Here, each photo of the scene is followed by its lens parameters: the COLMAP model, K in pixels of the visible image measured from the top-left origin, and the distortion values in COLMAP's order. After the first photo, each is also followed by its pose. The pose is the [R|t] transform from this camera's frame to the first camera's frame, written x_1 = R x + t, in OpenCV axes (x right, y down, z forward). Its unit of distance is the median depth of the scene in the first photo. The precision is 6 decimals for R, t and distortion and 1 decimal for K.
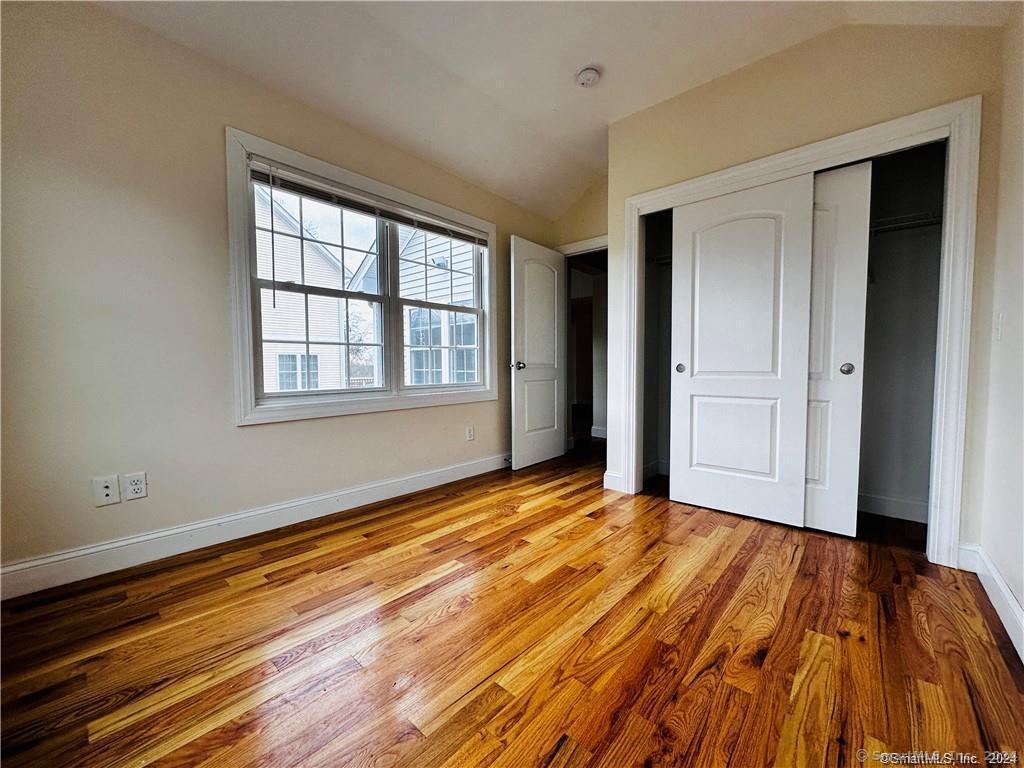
lens RADIAL K [[409.2, 0, 510.9], [0, 409.2, 384.9], [0, 0, 1]] dist [0.001825, 0.000116]
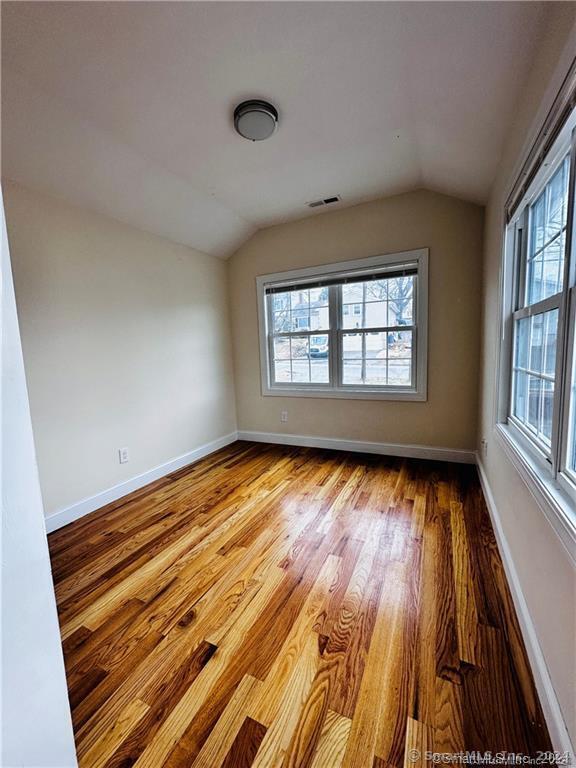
lens RADIAL K [[306.9, 0, 288.3], [0, 306.9, 382.2], [0, 0, 1]] dist [0.001825, 0.000116]
pose [[-0.964415, 0.065722, -0.256095, 0.256922], [0.025881, 0.987428, 0.155939, -0.292486], [0.263123, 0.143762, -0.953991, 2.201983]]
